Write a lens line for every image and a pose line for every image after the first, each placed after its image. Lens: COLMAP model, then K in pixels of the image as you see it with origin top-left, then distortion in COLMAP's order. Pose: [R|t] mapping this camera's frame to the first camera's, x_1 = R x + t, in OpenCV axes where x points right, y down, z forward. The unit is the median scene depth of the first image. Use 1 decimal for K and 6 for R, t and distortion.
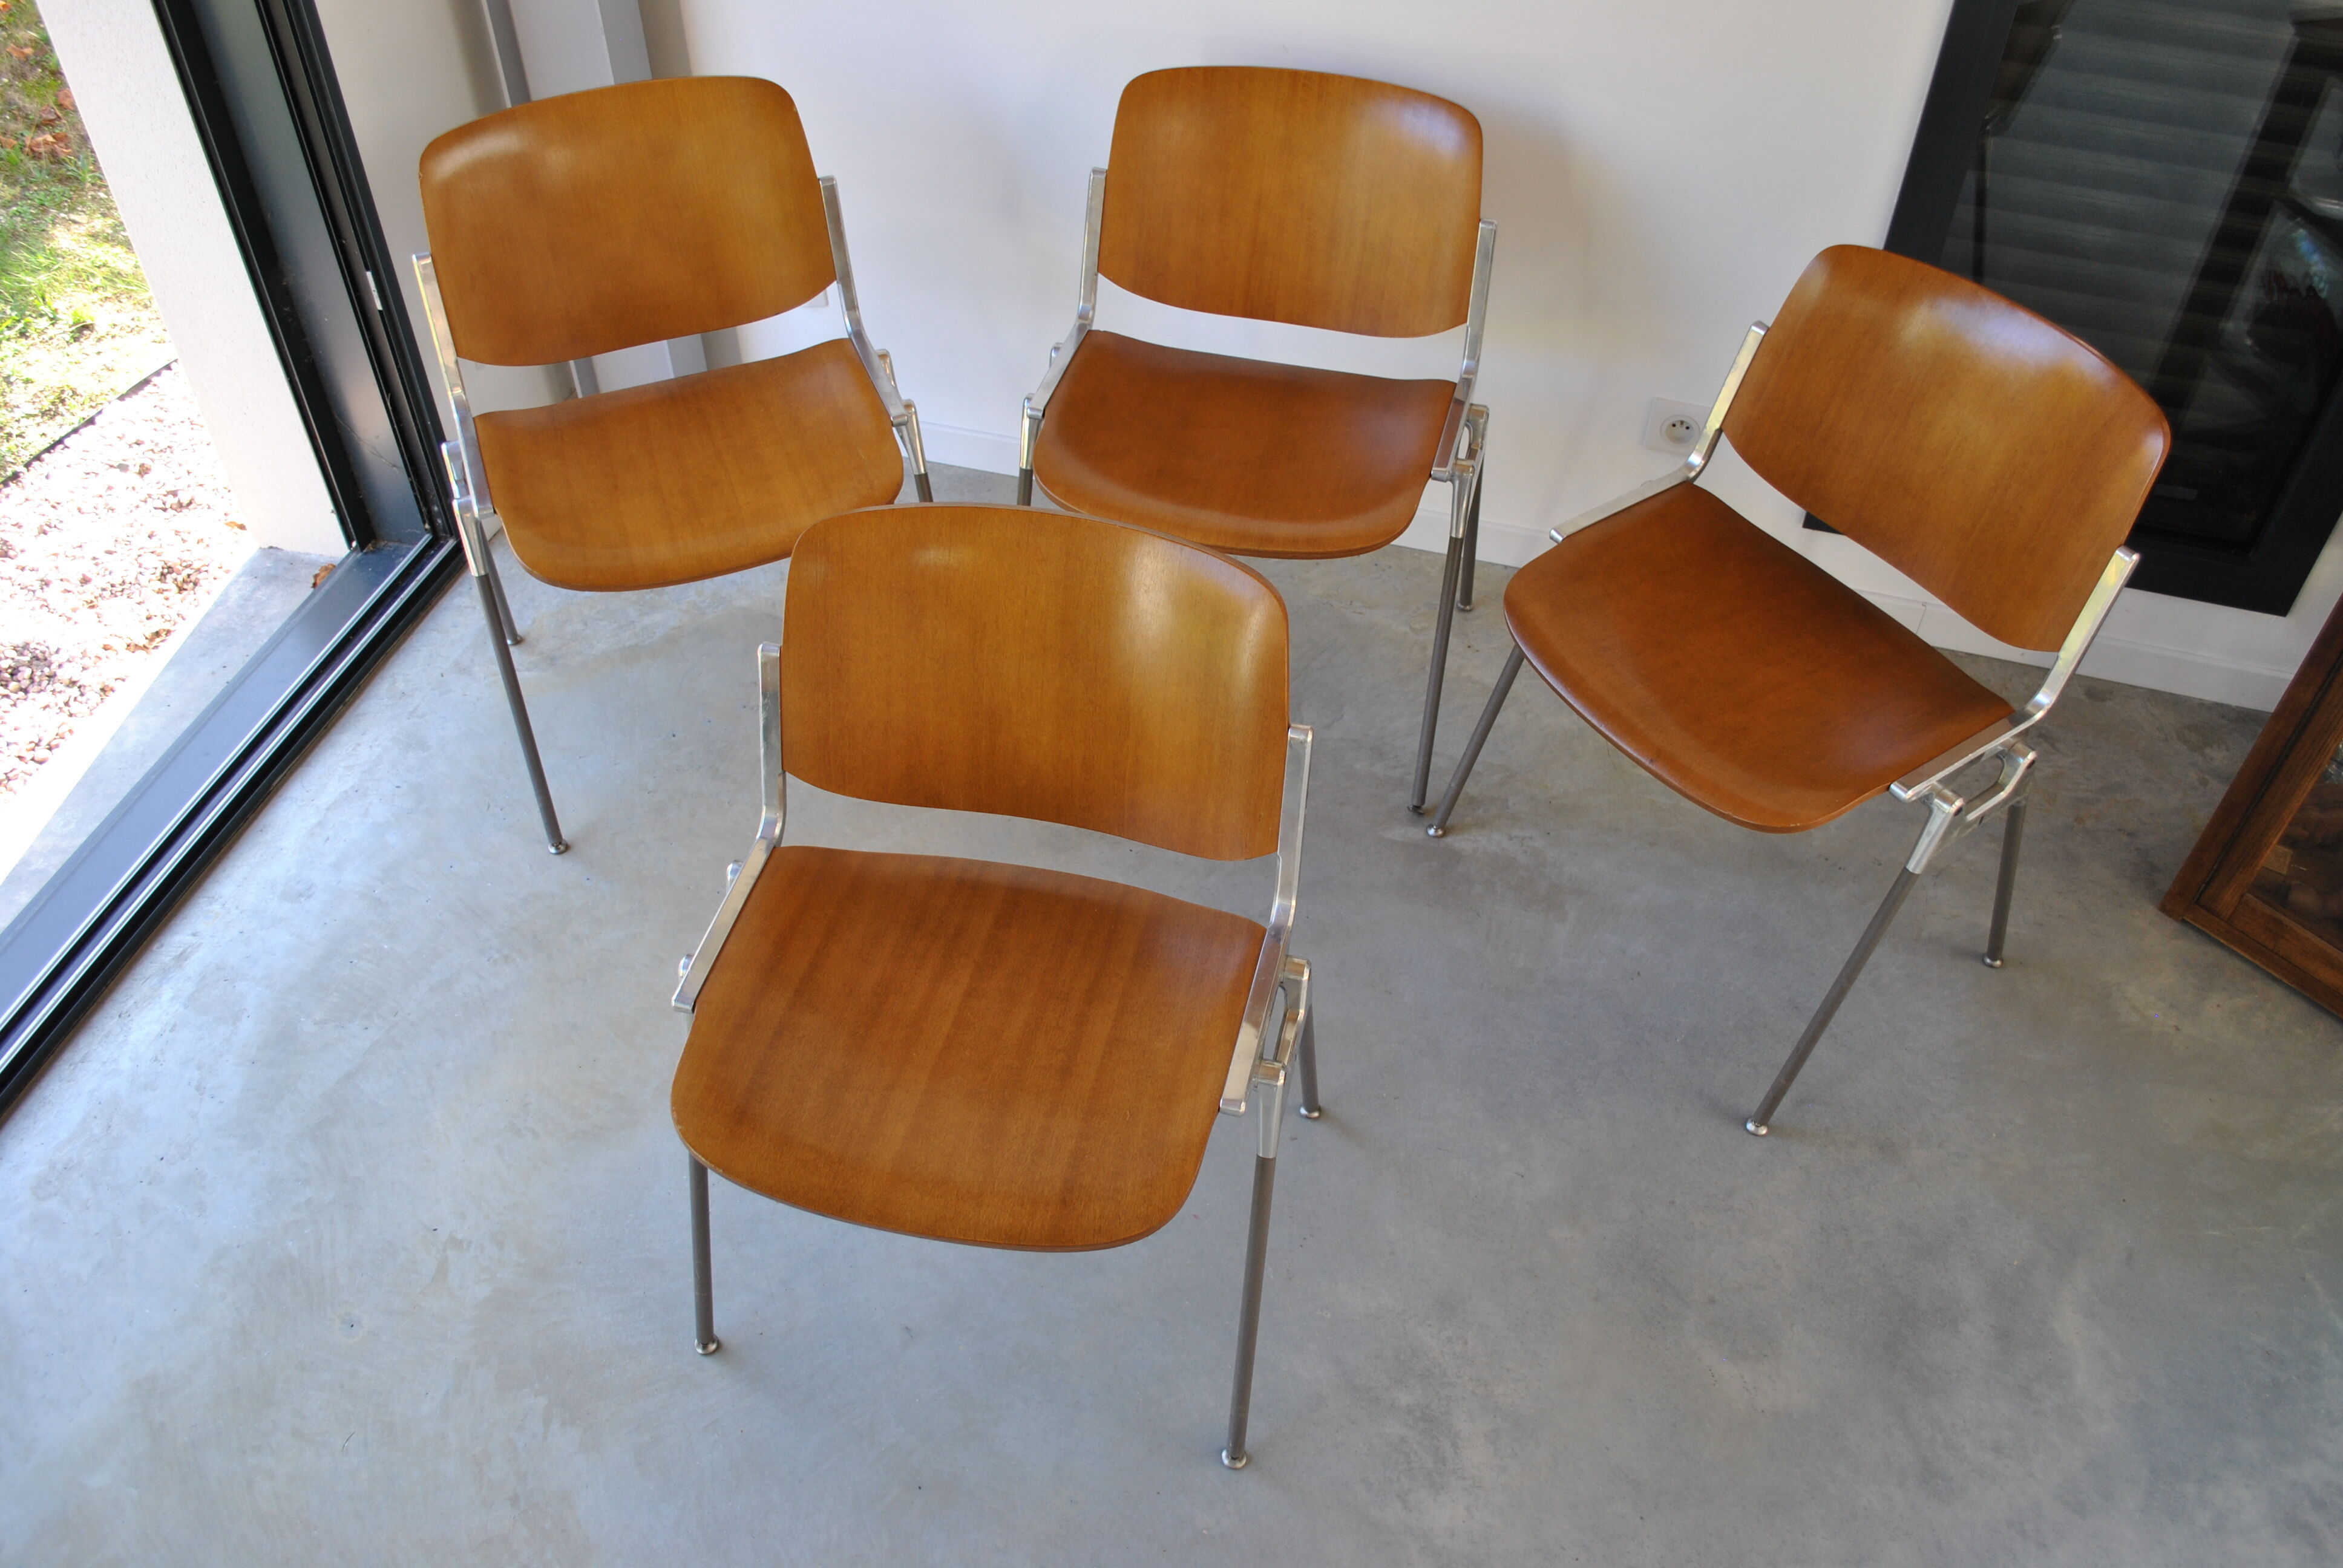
lens RADIAL K [[1890.7, 0, 1172.7], [0, 1890.7, 782.1], [0, 0, 1]] dist [-0.077252, 0.002363]
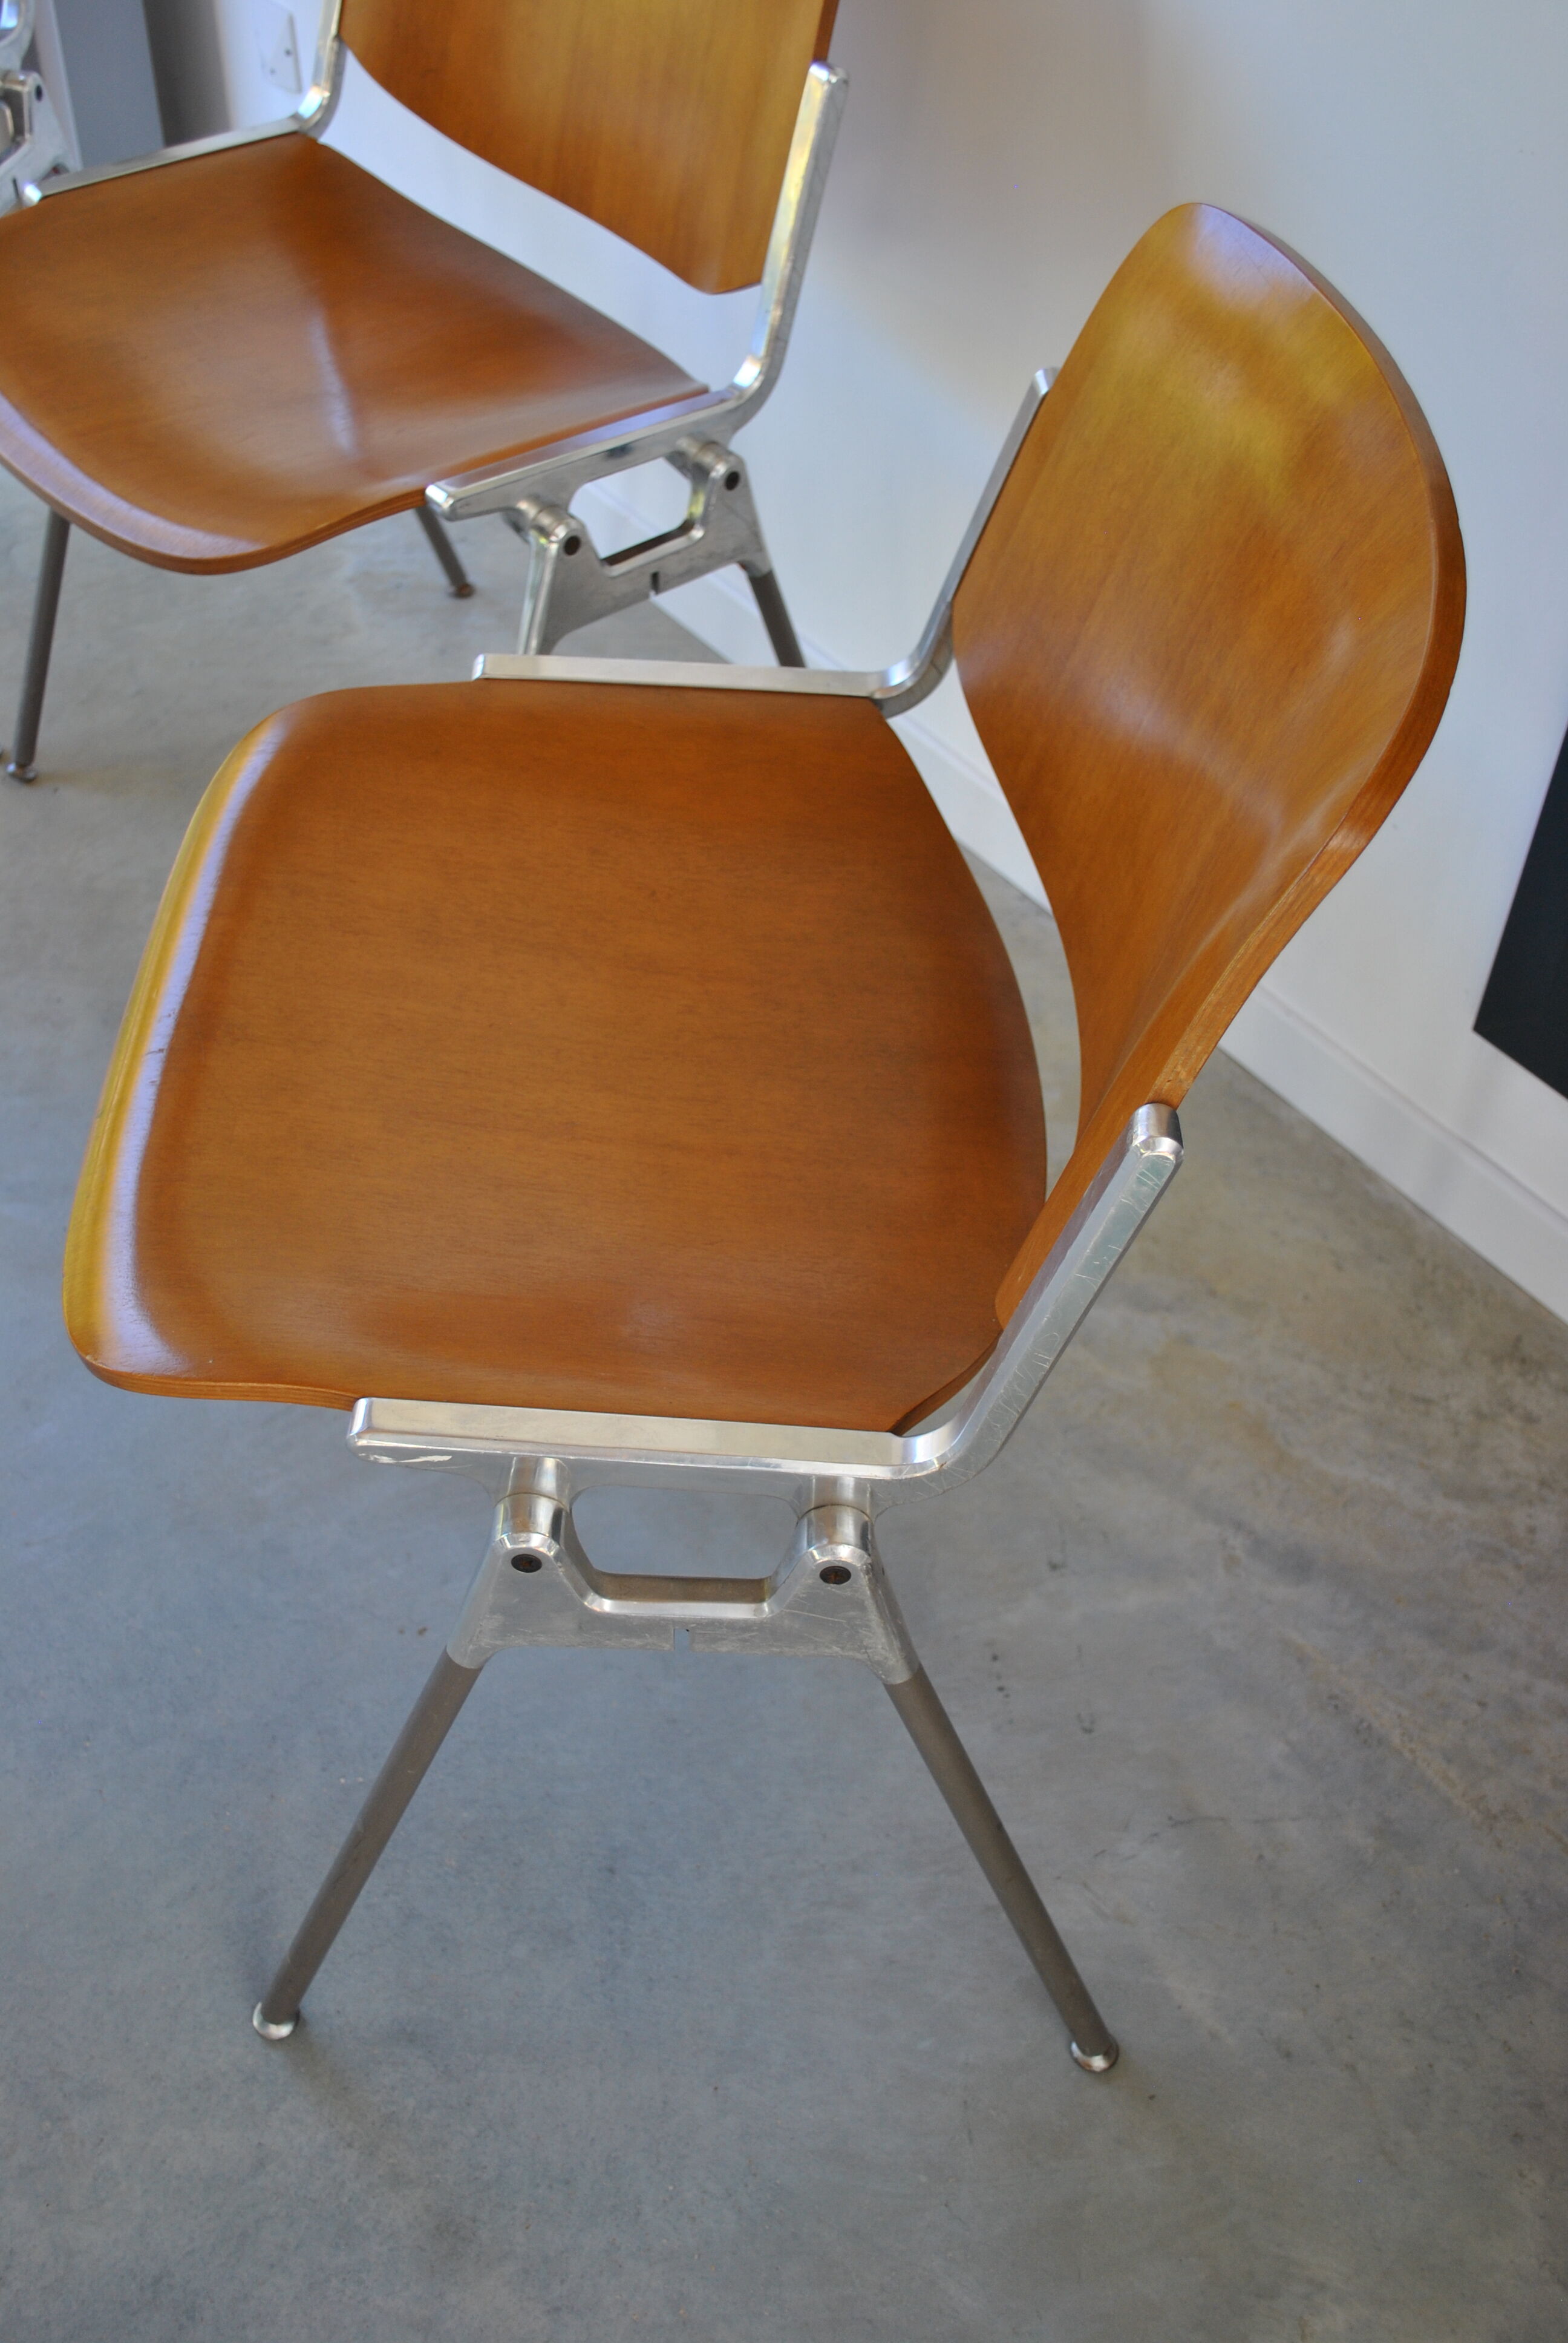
lens RADIAL K [[2420.1, 0, 784.0], [0, 2420.1, 1171.5], [0, 0, 1]] dist [-0.053529, 0.001371]
pose [[0.807585, 0.440608, -0.392010, 0.547185], [-0.439109, 0.892958, 0.099043, -0.110949], [0.393687, 0.092149, 0.914614, 0.496024]]
